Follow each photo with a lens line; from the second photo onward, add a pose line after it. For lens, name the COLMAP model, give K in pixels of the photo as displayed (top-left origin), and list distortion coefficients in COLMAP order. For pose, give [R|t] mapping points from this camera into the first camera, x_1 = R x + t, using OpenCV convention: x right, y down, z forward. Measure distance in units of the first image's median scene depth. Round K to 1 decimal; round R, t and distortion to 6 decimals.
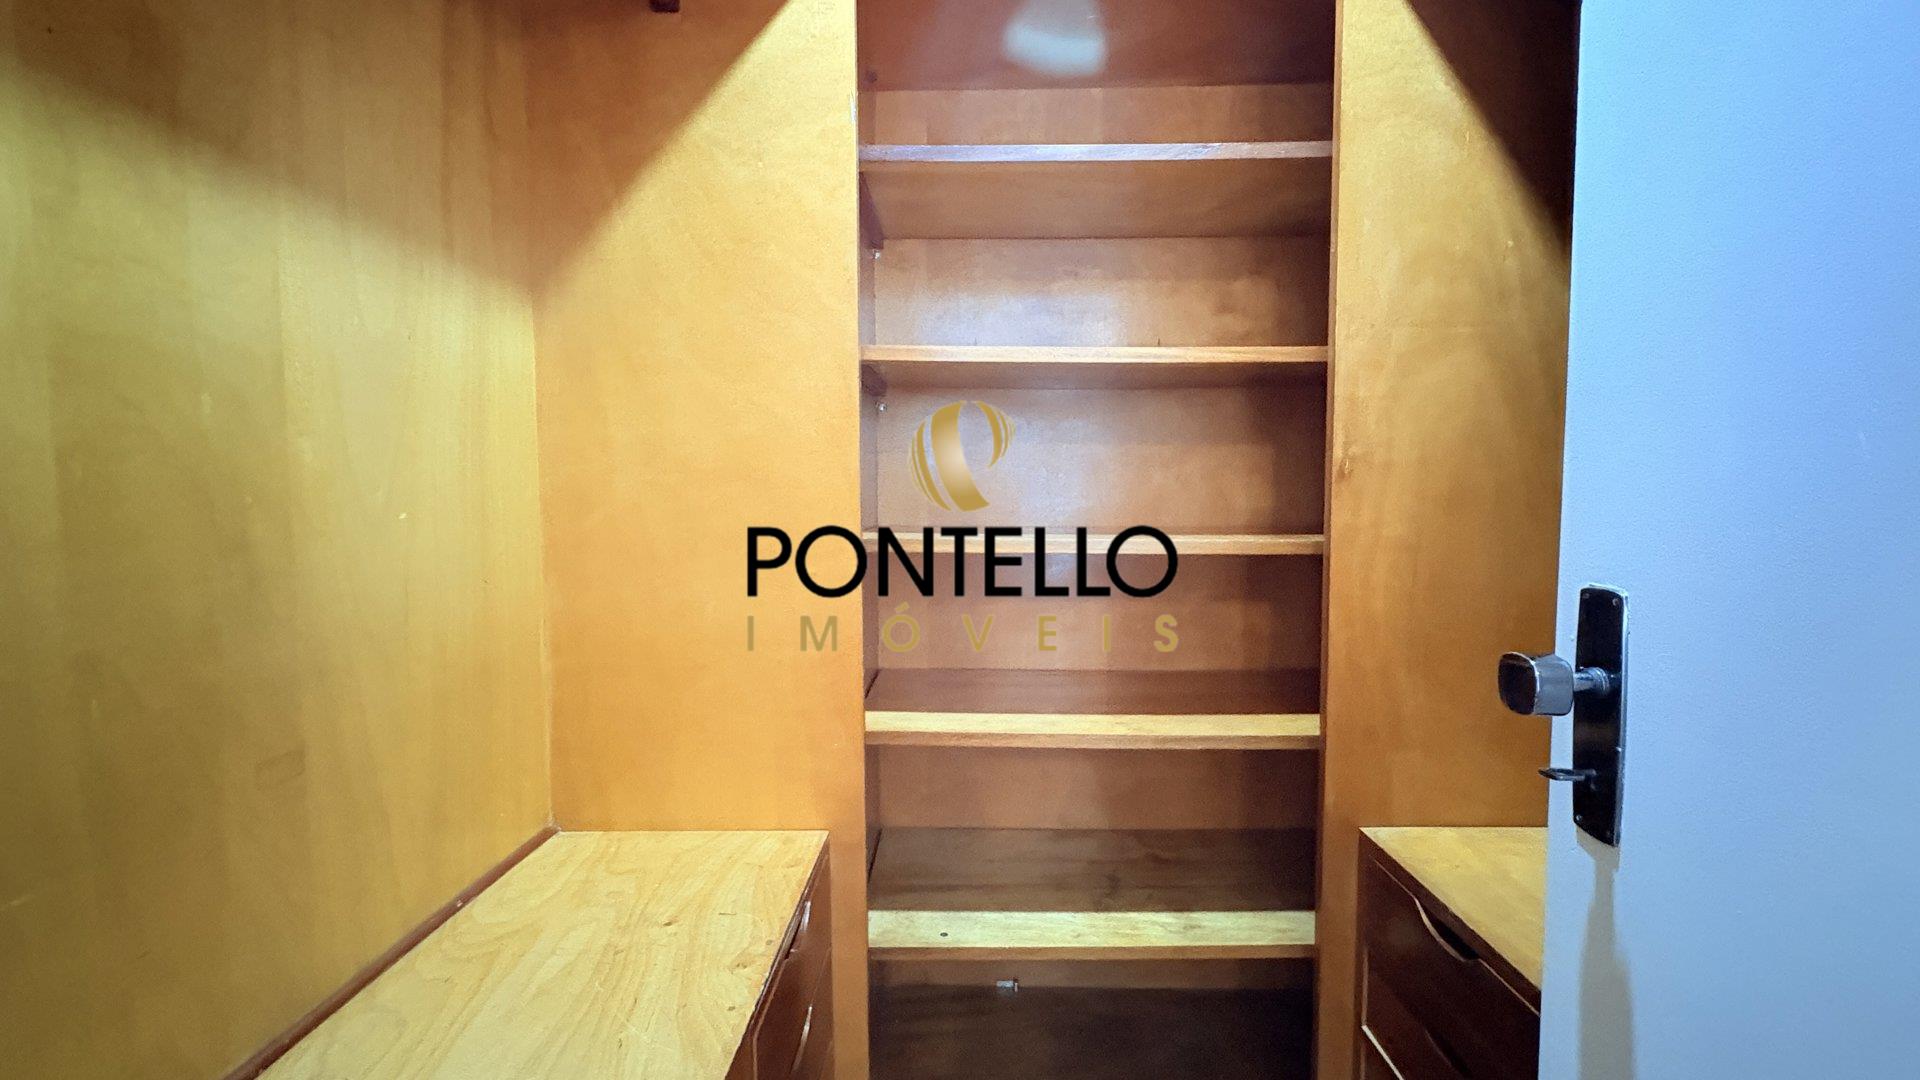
lens RADIAL K [[760.2, 0, 960.0], [0, 760.2, 540.0], [0, 0, 1]] dist [-0.000332, 0.000304]
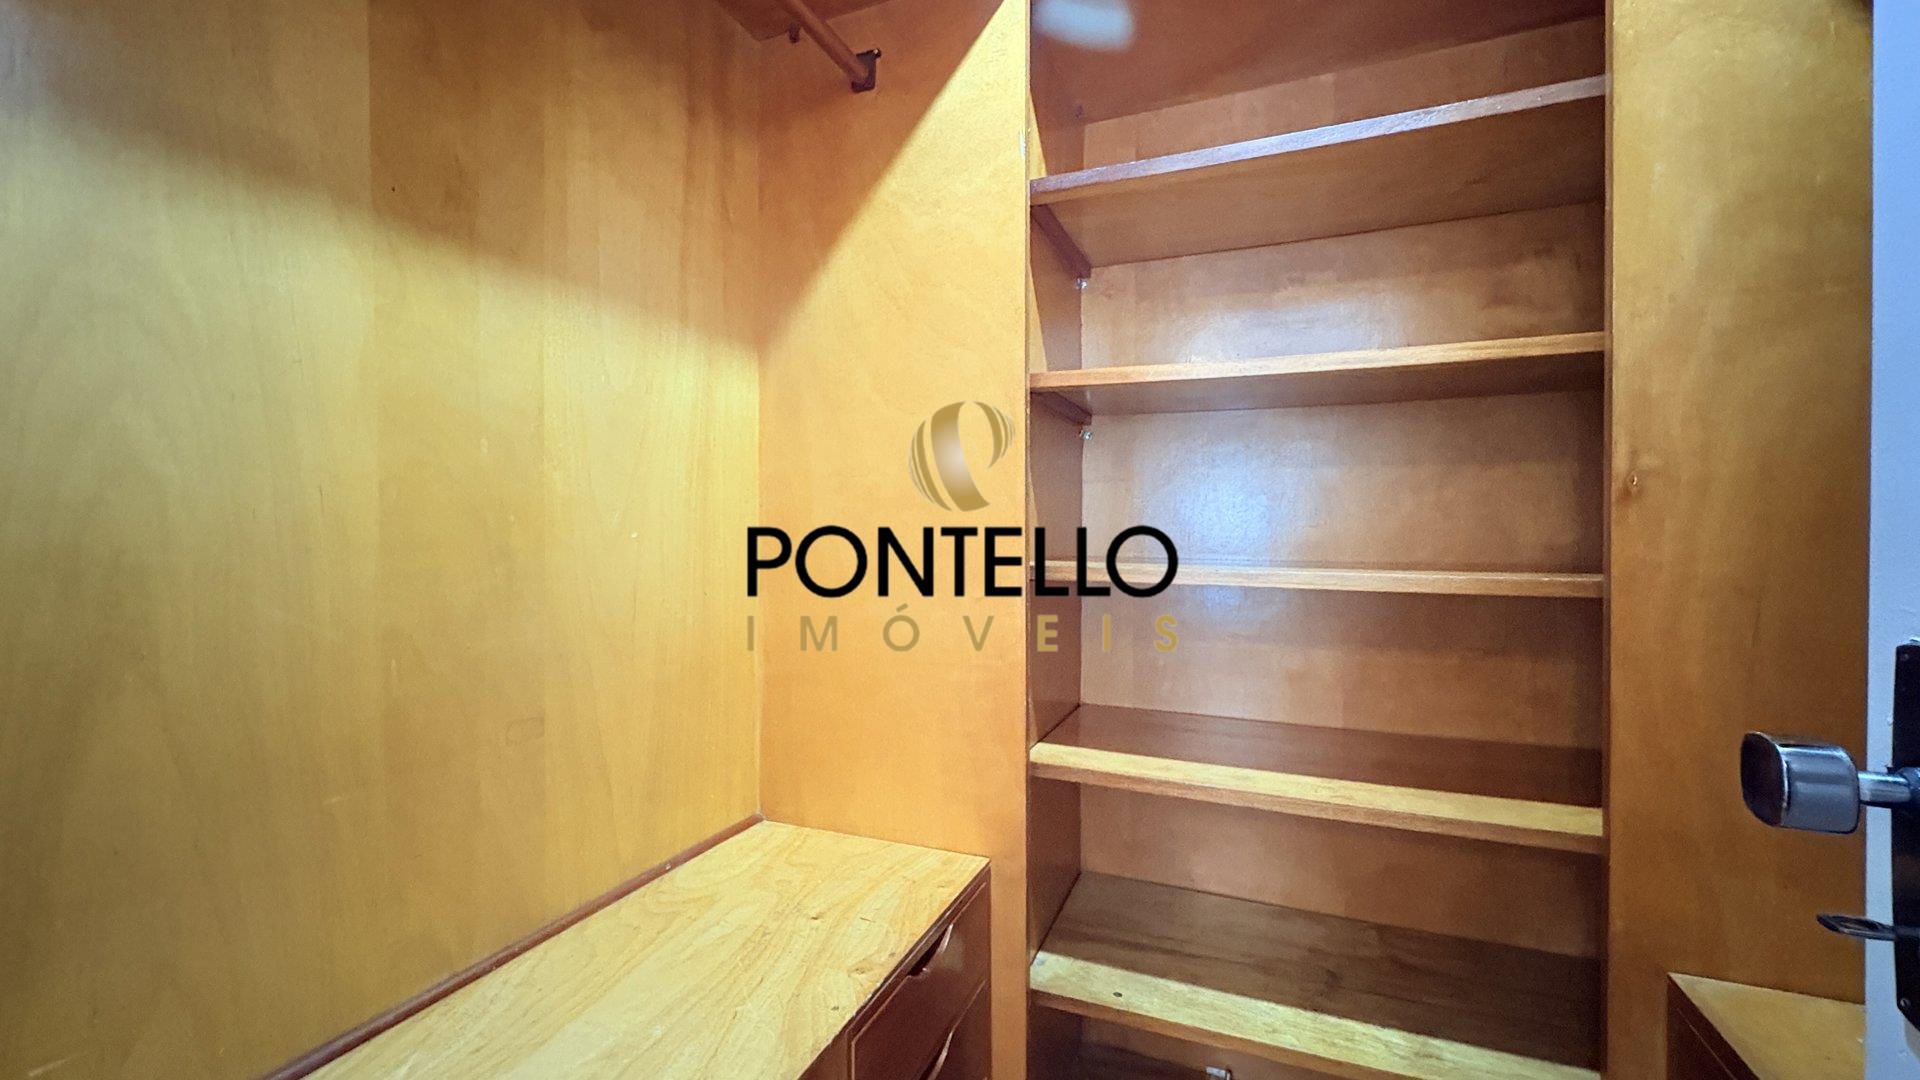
lens RADIAL K [[760.2, 0, 960.0], [0, 760.2, 540.0], [0, 0, 1]] dist [-0.000332, 0.000304]
pose [[0.929171, 0.009321, -0.369532, 0.158011], [-0.027407, 0.998668, -0.043724, 0.011675], [0.368632, 0.050755, 0.928189, 0.043600]]
